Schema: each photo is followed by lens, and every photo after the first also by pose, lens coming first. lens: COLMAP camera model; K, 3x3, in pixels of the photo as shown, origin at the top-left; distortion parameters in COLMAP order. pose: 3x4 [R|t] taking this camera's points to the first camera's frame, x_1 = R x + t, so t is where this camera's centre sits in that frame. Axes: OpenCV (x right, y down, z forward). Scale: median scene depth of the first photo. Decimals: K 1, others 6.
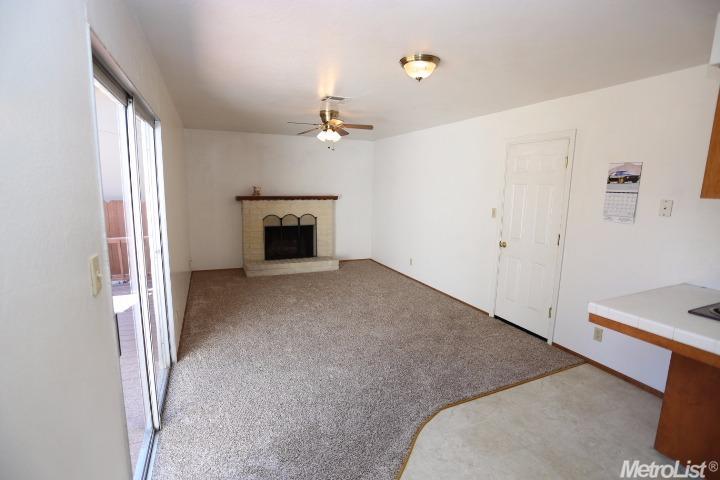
lens RADIAL K [[348.3, 0, 363.3], [0, 348.3, 242.4], [0, 0, 1]] dist [-0.048981, 0.006021]
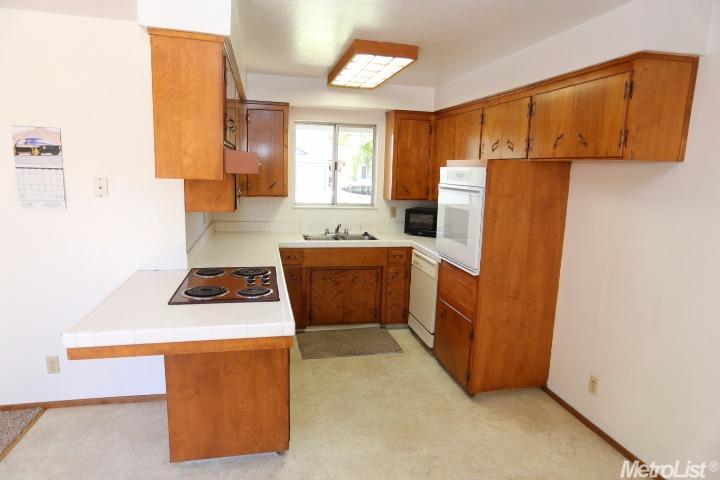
lens RADIAL K [[437.7, 0, 365.9], [0, 437.7, 242.3], [0, 0, 1]] dist [-0.034001, 0.013603]
pose [[0.196574, -0.178503, 0.964103, -0.013185], [0.130874, 0.979267, 0.154626, -0.032286], [-0.971715, 0.095780, 0.215860, 0.102322]]
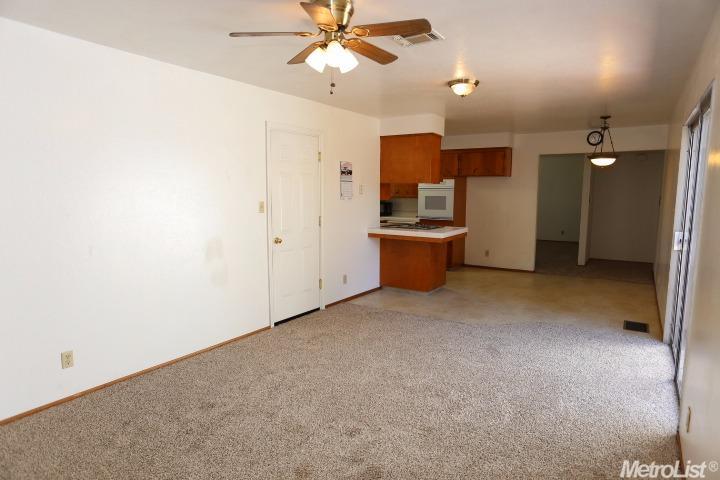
lens RADIAL K [[422.2, 0, 361.9], [0, 422.2, 239.9], [0, 0, 1]] dist [-0.032491, -0.000664]
pose [[-0.533434, -0.121711, 0.837039, -0.673615], [0.120610, 0.968536, 0.217695, -0.221416], [-0.837199, 0.217081, -0.501970, 1.460692]]
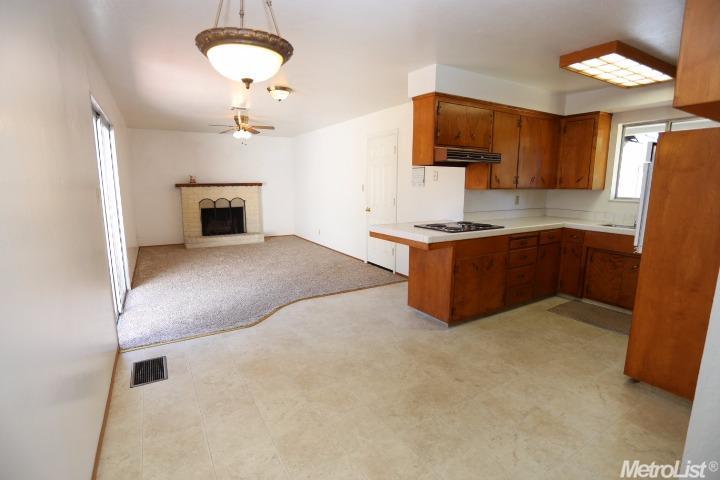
lens RADIAL K [[348.3, 0, 360.4], [0, 348.3, 240.8], [0, 0, 1]] dist [-0.048981, 0.006021]
pose [[0.992785, -0.037098, 0.114026, 0.216514], [0.036326, 0.999301, 0.008842, 0.127731], [-0.114275, -0.004636, 0.993438, -0.446566]]
